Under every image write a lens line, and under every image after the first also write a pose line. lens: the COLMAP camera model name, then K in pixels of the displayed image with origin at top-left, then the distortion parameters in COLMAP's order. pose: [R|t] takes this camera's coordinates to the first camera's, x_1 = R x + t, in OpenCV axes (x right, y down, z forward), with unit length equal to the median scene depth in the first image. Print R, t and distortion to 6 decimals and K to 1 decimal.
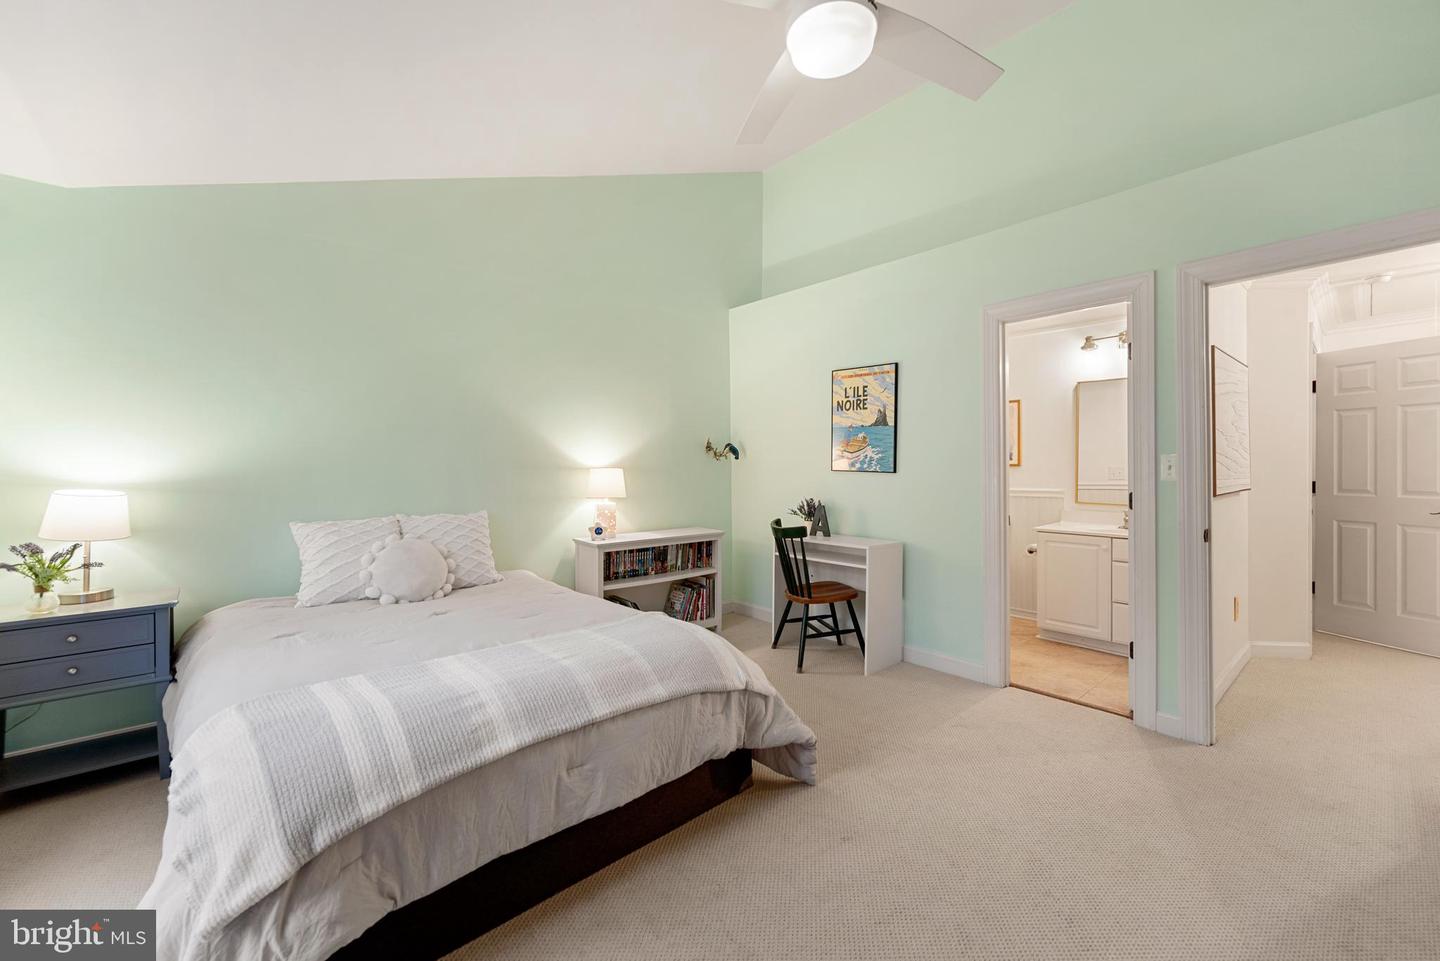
lens RADIAL K [[562.7, 0, 718.6], [0, 562.7, 476.5], [0, 0, 1]] dist [-0.000511, 0.000030]
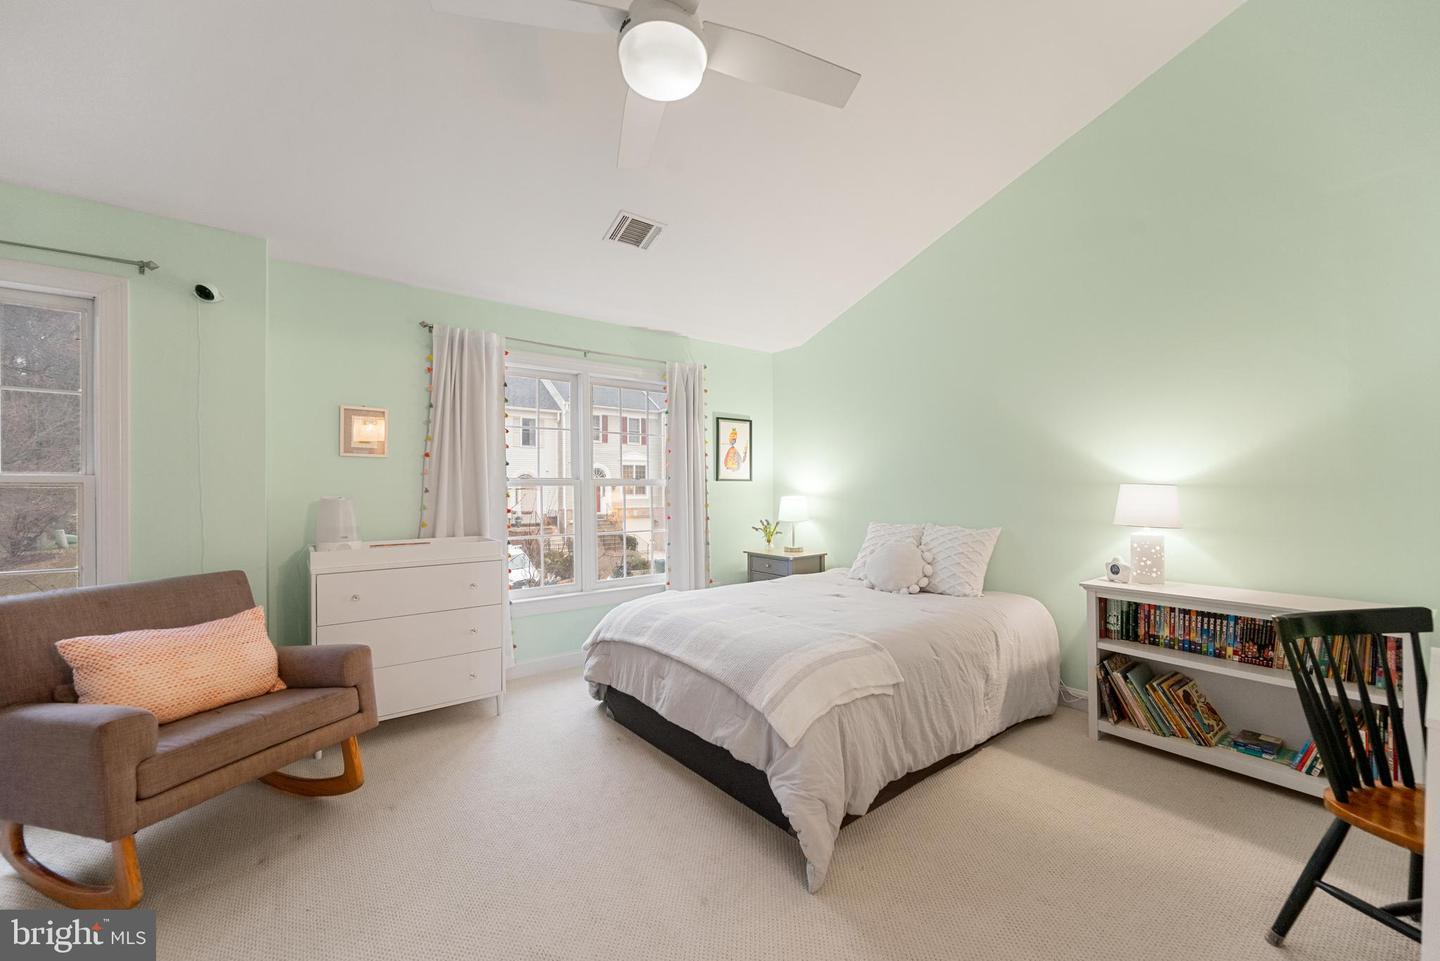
lens RADIAL K [[554.2, 0, 720.0], [0, 554.2, 480.5], [0, 0, 1]] dist [-0.000831, 0.000020]
pose [[-0.033878, -0.005805, -0.999409, 0.566188], [-0.010415, 0.999931, -0.005455, -0.011278], [0.999372, 0.010224, -0.033936, 0.533948]]
